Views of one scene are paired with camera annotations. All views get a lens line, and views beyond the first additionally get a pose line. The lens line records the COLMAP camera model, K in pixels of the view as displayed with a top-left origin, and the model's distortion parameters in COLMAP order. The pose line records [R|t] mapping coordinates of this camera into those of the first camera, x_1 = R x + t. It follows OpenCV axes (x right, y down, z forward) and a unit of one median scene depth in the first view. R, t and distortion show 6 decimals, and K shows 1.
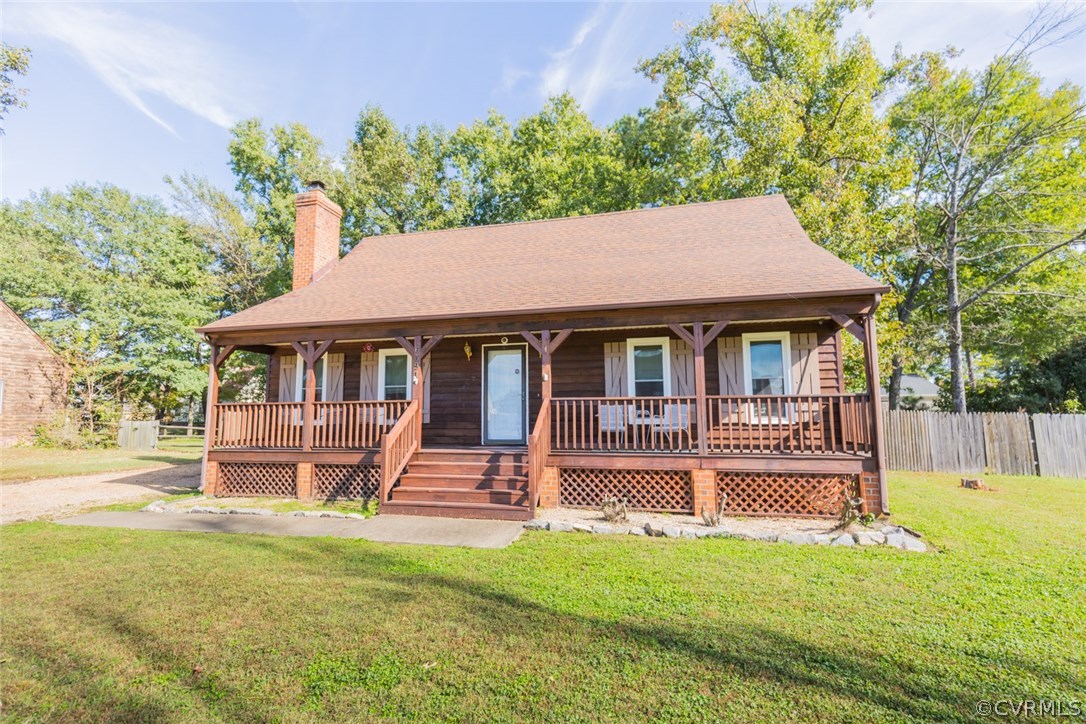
lens RADIAL K [[489.4, 0, 543.4], [0, 489.4, 360.9], [0, 0, 1]] dist [0.001656, -0.001118]
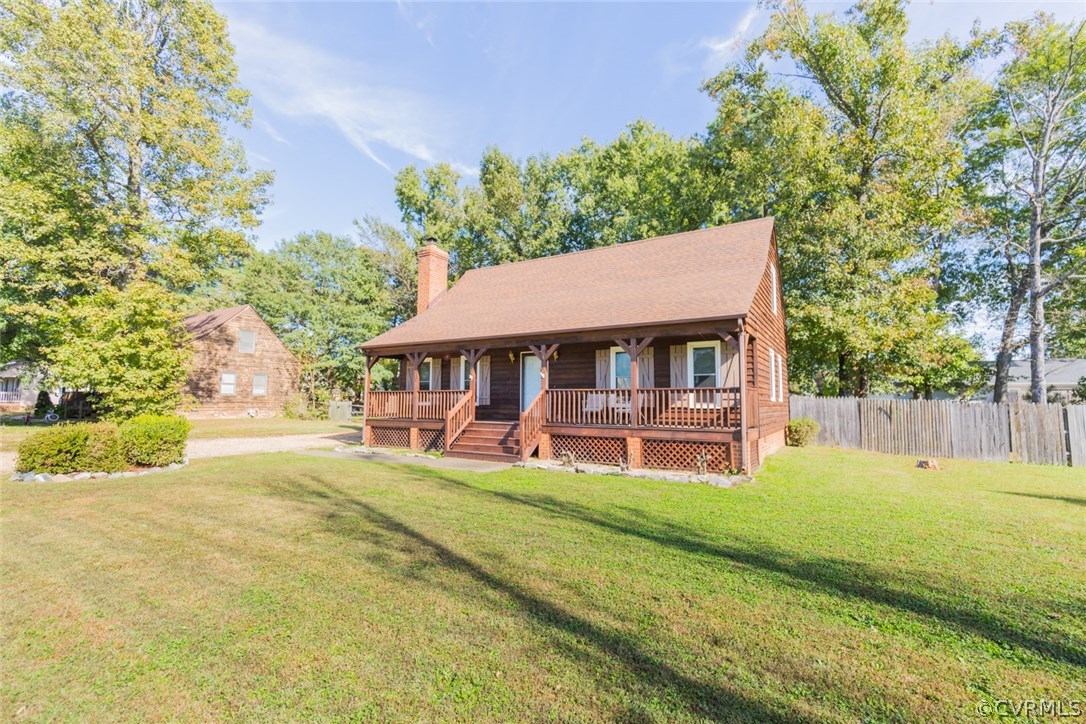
lens RADIAL K [[489.4, 0, 543.0], [0, 489.4, 362.8], [0, 0, 1]] dist [0.001656, -0.001118]
pose [[0.950762, -0.012771, -0.309658, 0.289920], [0.023086, 0.999293, 0.029668, -0.031909], [0.309060, -0.035356, 0.950385, -0.279736]]
